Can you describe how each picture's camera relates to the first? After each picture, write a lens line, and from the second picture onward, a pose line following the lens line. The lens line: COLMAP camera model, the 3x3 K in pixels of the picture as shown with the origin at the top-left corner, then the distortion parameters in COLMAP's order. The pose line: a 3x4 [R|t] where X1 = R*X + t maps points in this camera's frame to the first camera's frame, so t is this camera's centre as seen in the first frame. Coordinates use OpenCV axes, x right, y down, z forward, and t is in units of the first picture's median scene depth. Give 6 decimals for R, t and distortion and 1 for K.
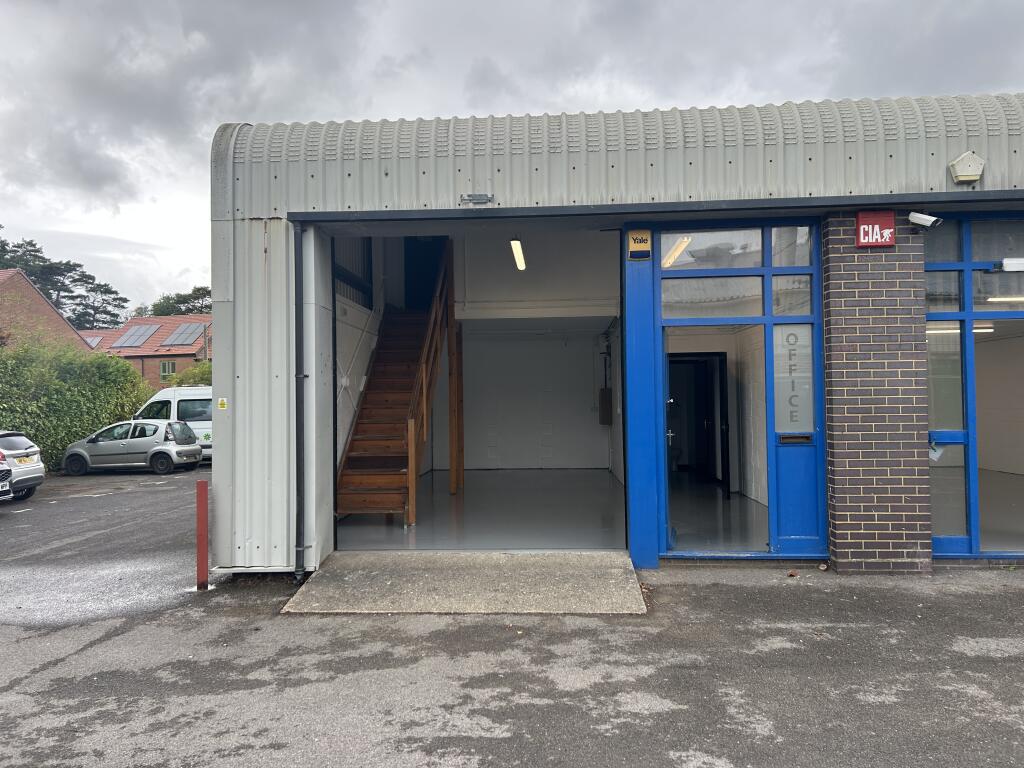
lens RADIAL K [[769.2, 0, 508.0], [0, 769.2, 384.1], [0, 0, 1]] dist [0.065353, -0.068586]
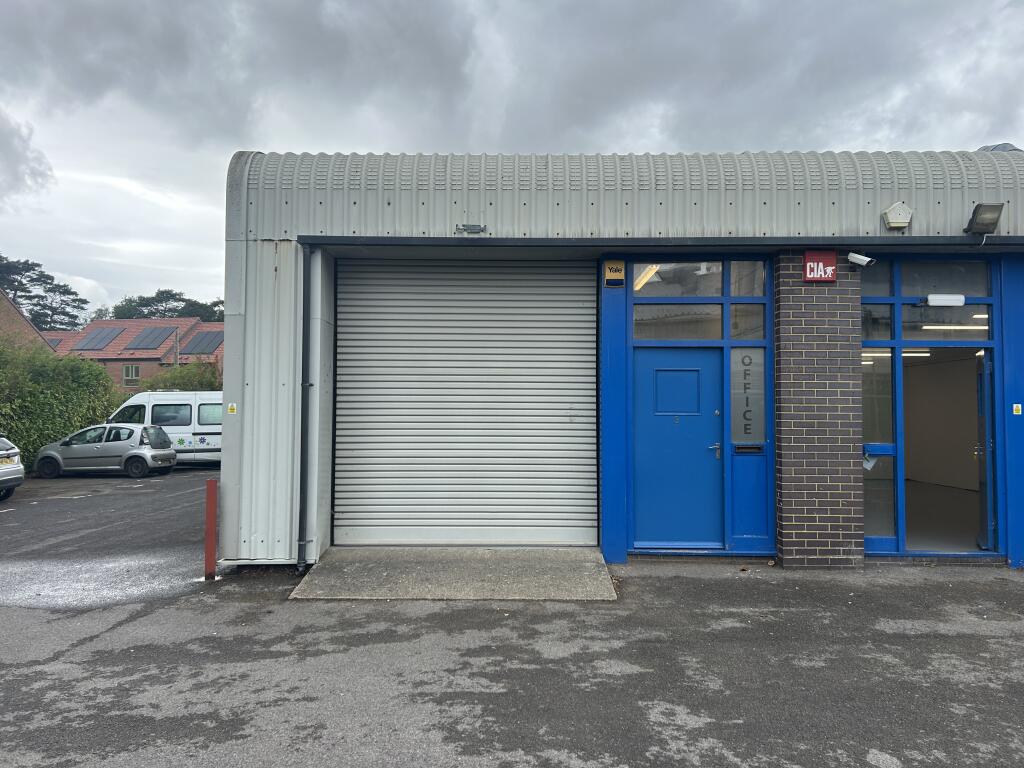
lens RADIAL K [[769.2, 0, 515.7], [0, 769.2, 383.5], [0, 0, 1]] dist [0.065353, -0.068586]
pose [[0.998355, 0.019813, 0.053810, -0.031472], [-0.019011, 0.999701, -0.015378, -0.000859], [-0.054098, 0.014330, 0.998433, -0.110761]]
